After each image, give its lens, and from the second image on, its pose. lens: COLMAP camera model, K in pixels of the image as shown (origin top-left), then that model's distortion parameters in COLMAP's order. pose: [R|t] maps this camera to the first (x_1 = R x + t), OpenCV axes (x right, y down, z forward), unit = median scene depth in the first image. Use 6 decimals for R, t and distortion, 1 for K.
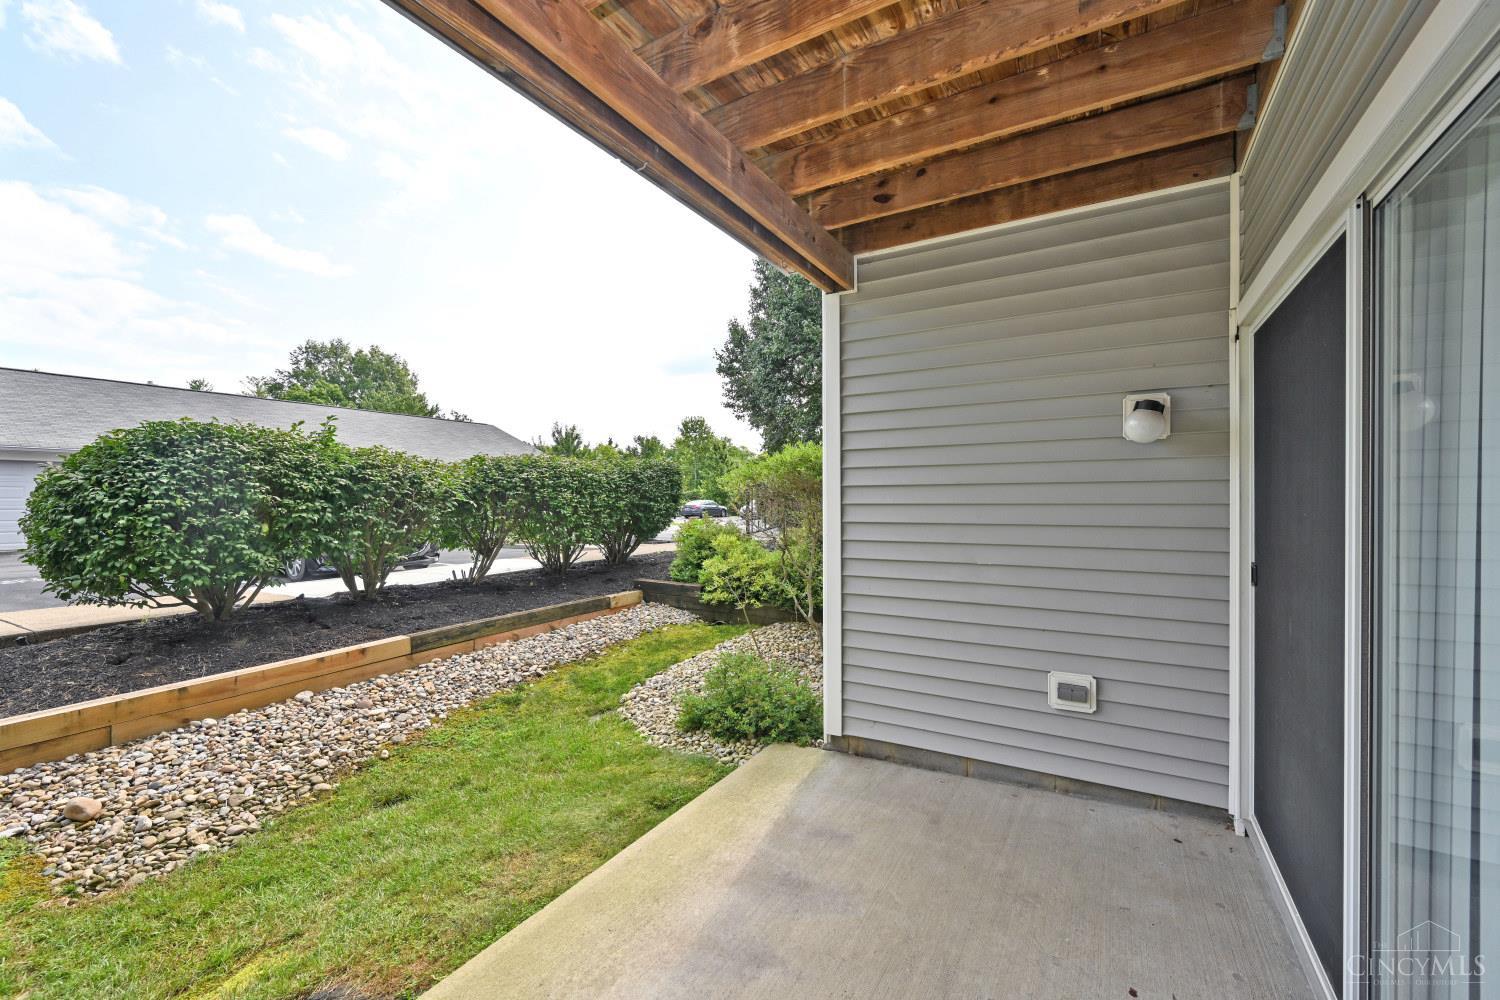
lens RADIAL K [[612.6, 0, 751.4], [0, 612.6, 508.5], [0, 0, 1]] dist [-0.000892, -0.000082]
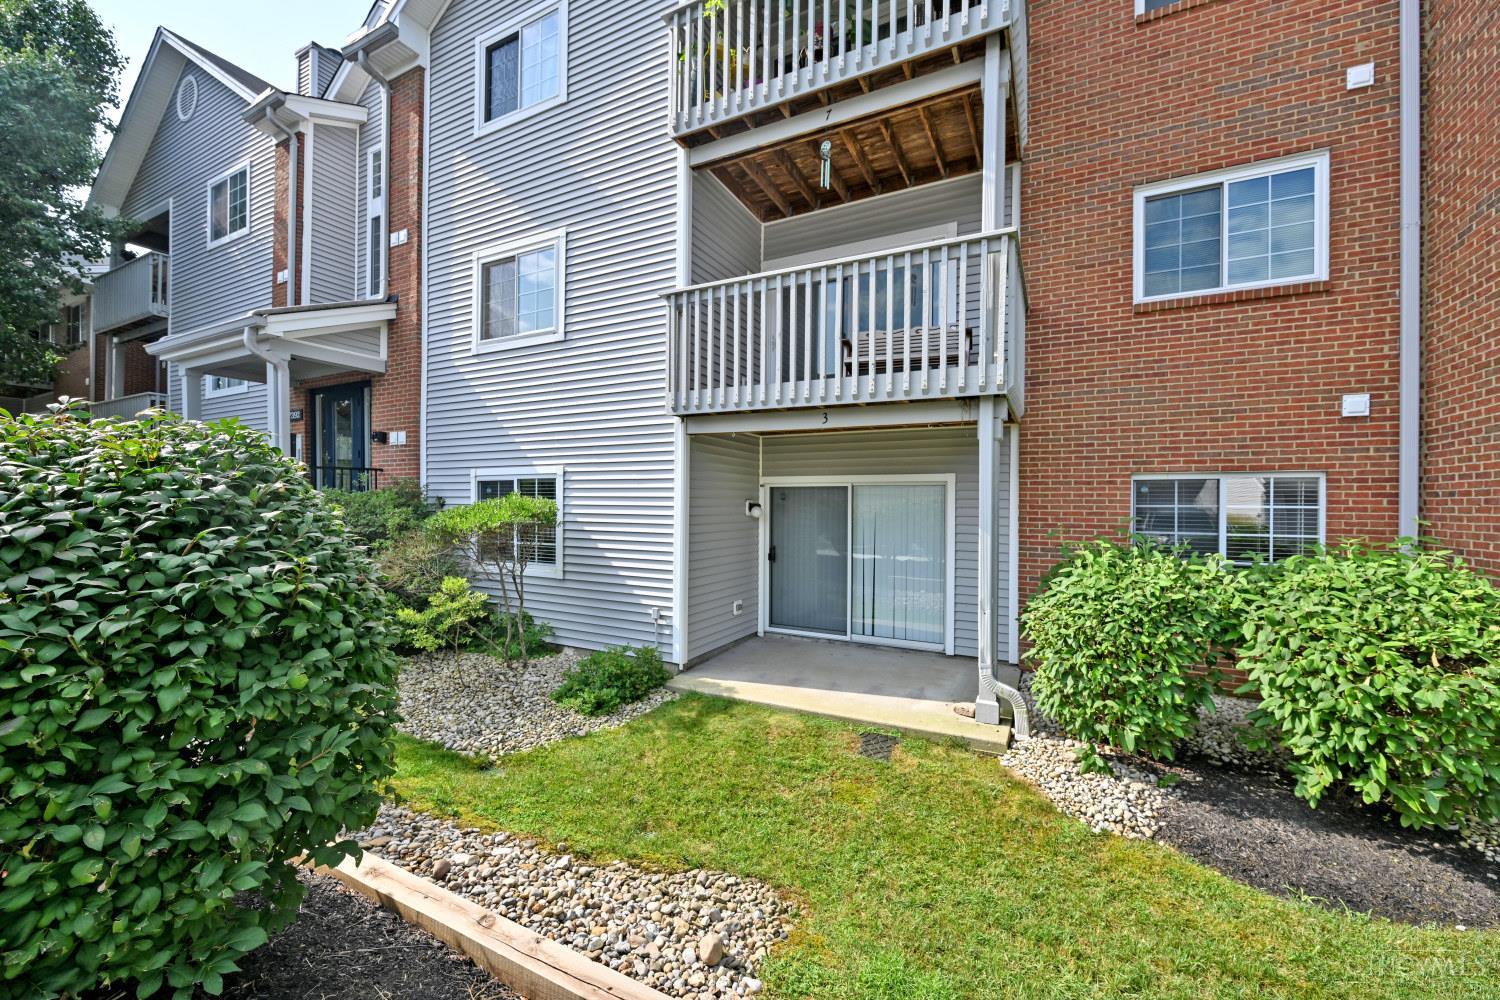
lens RADIAL K [[587.5, 0, 753.6], [0, 587.5, 502.7], [0, 0, 1]] dist [-0.001322, 0.000074]
pose [[-0.053415, 0.008921, 0.998533, -1.335057], [0.008236, 0.999930, -0.008493, -0.092138], [-0.998538, 0.007770, -0.053485, 0.675085]]
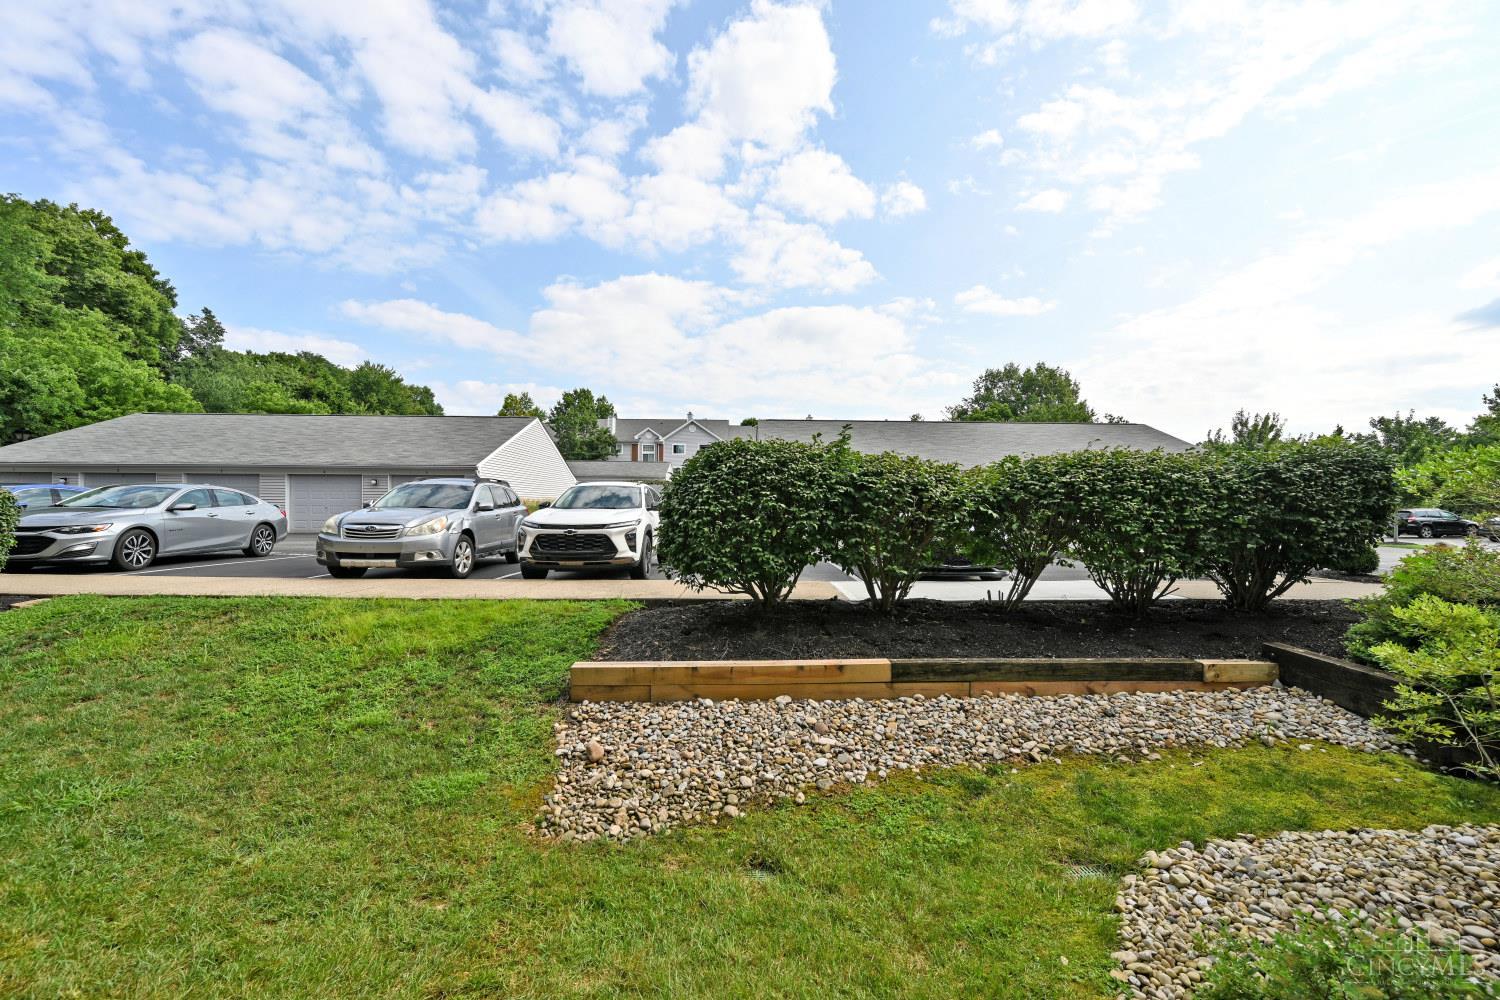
lens RADIAL K [[587.5, 0, 753.6], [0, 587.5, 502.7], [0, 0, 1]] dist [-0.001322, 0.000074]
pose [[0.523654, 0.008114, -0.851893, 0.071002], [-0.024150, 0.999694, -0.005323, -0.015397], [0.851589, 0.023361, 0.523689, 0.417694]]
